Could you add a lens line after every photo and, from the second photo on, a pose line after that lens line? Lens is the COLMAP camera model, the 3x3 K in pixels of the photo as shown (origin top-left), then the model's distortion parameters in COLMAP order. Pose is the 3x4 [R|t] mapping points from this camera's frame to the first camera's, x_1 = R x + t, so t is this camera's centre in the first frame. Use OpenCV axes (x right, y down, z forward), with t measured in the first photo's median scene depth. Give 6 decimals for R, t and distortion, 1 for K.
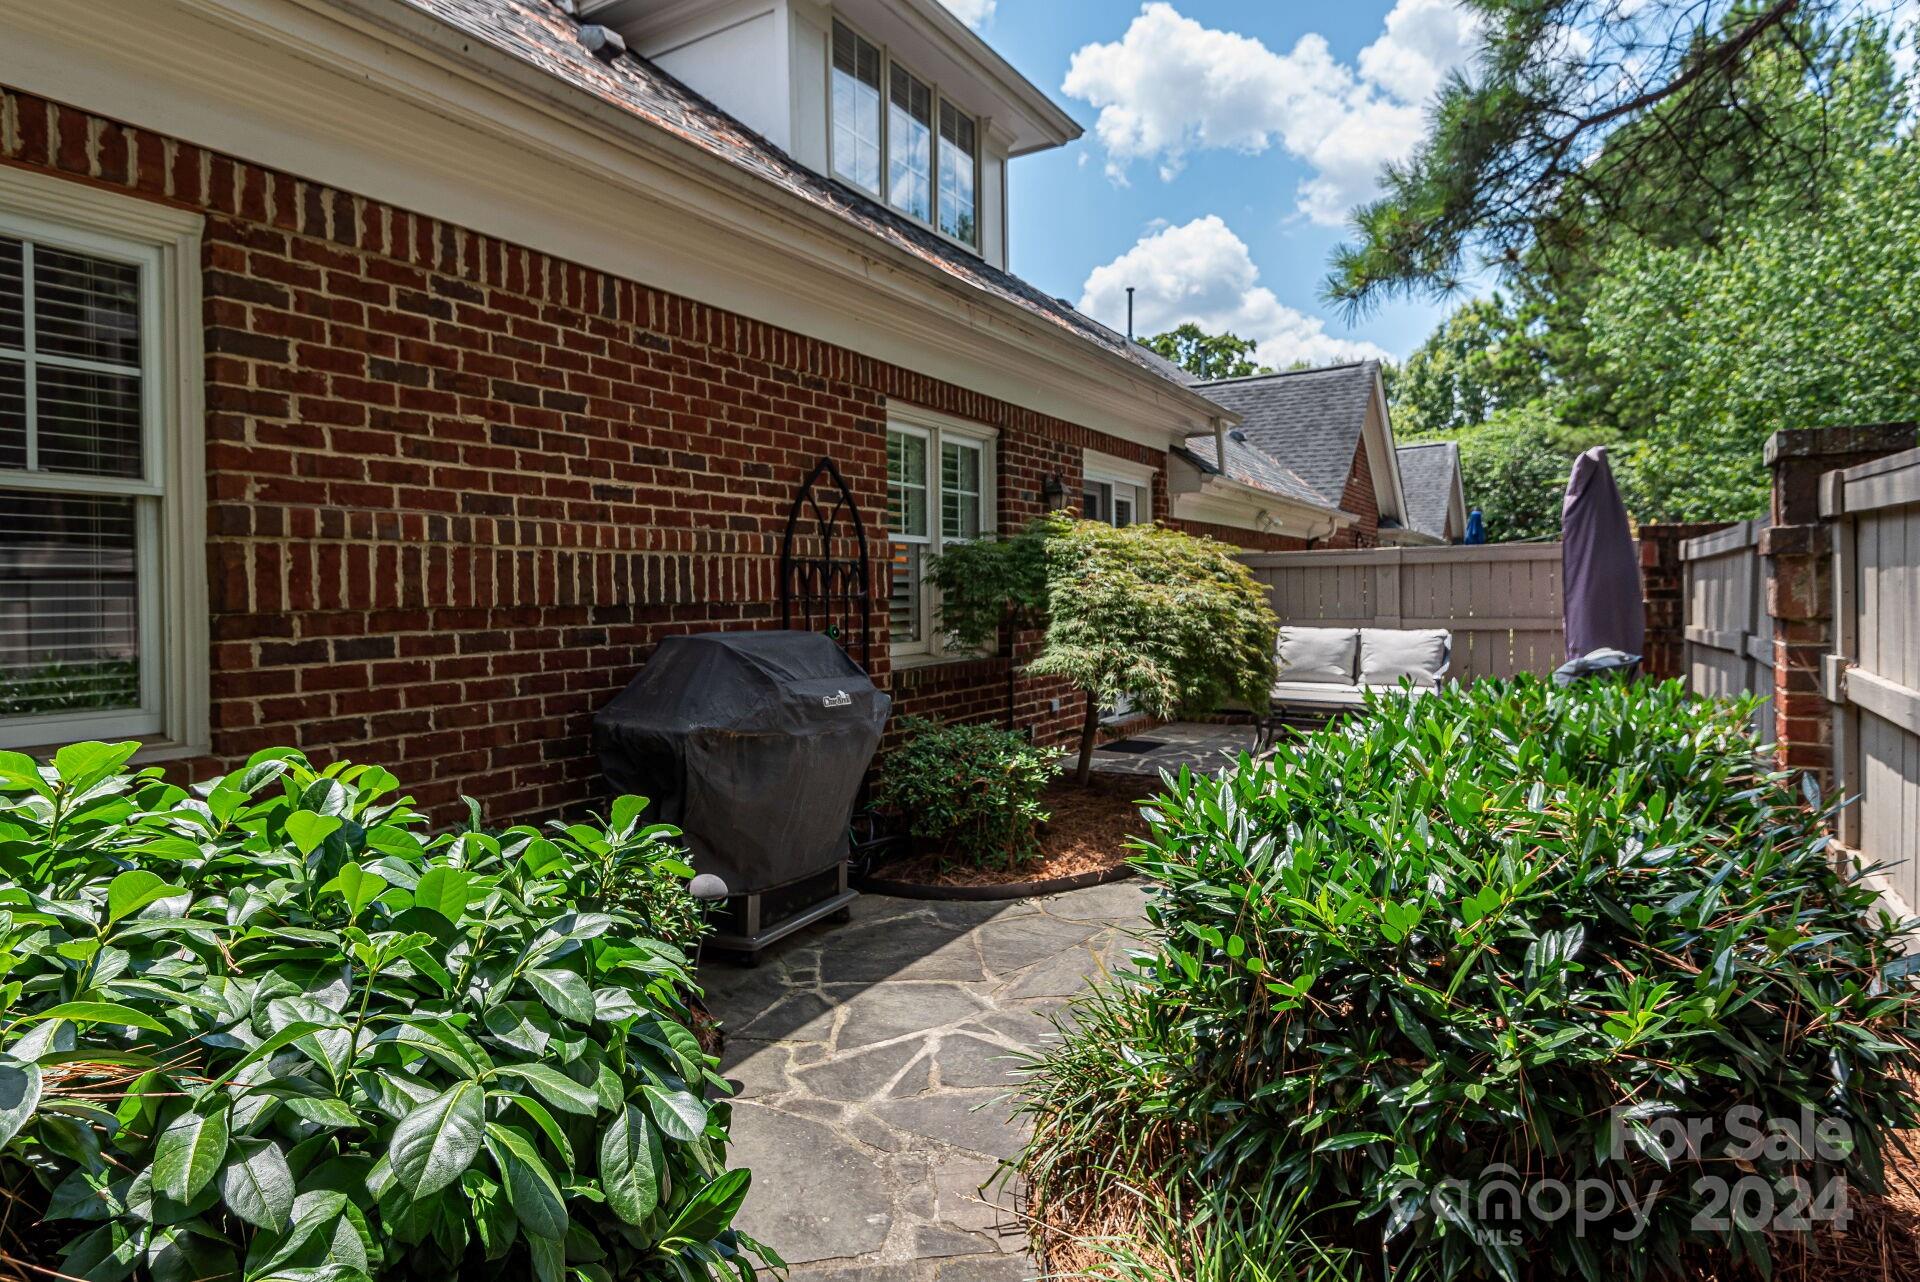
lens RADIAL K [[1048.2, 0, 961.1], [0, 1048.2, 609.6], [0, 0, 1]] dist [0.003147, -0.001077]
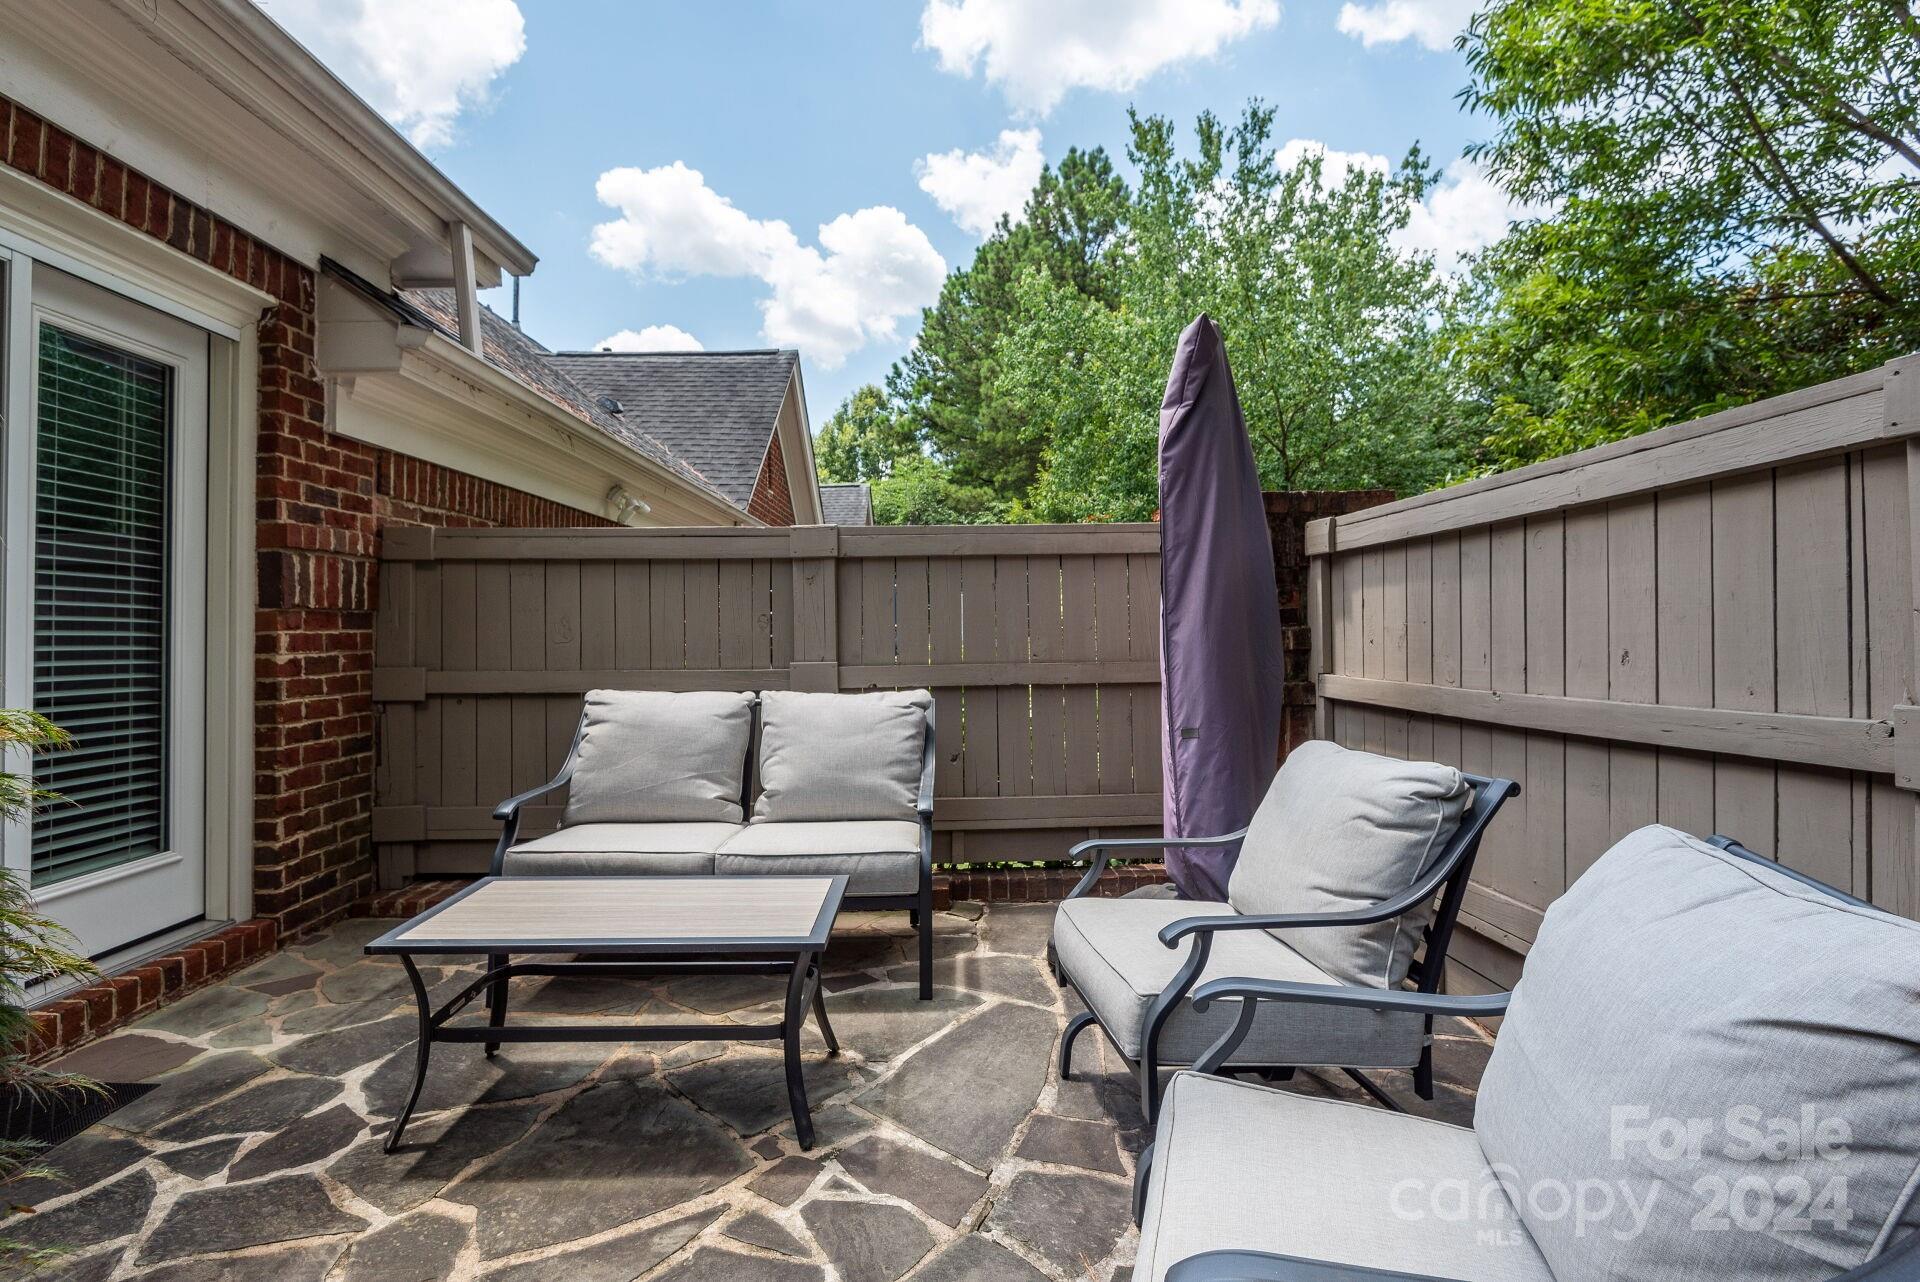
lens RADIAL K [[937.9, 0, 958.2], [0, 937.9, 630.8], [0, 0, 1]] dist [-0.004578, -0.000119]
pose [[0.853422, 0.003368, 0.521209, 0.118346], [0.007320, 0.999803, -0.018446, 0.000355], [-0.521169, 0.019557, 0.853230, 0.296778]]
